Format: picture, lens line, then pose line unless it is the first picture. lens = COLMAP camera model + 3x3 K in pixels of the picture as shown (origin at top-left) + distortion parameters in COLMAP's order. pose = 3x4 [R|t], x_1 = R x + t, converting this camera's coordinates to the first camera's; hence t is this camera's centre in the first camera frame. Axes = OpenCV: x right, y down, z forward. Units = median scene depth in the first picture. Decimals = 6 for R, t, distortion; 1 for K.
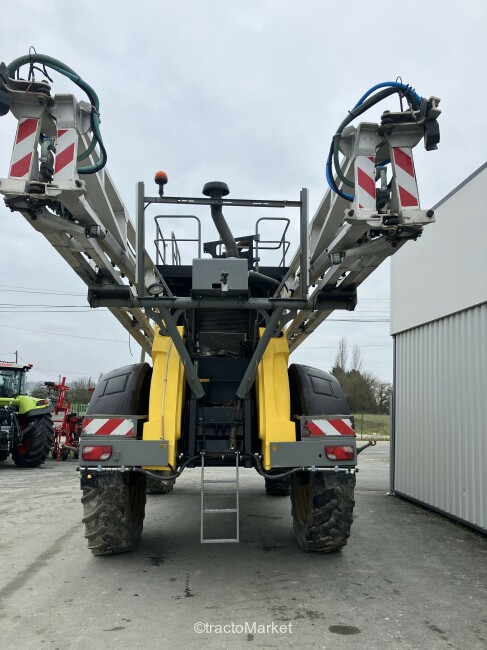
lens RADIAL K [[517.6, 0, 243.5], [0, 517.6, 325.0], [0, 0, 1]] dist [0.056259, -0.106810]
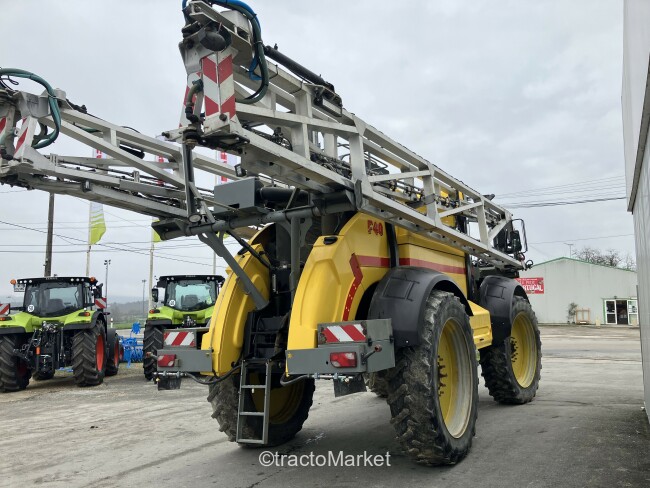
lens RADIAL K [[517.6, 0, 325.0], [0, 517.6, 244.0], [0, 0, 1]] dist [0.056259, -0.106810]
pose [[0.845672, -0.117716, -0.520559, 0.667440], [0.132208, 0.991178, -0.009360, 0.036681], [0.517068, -0.060907, 0.853775, 0.170486]]
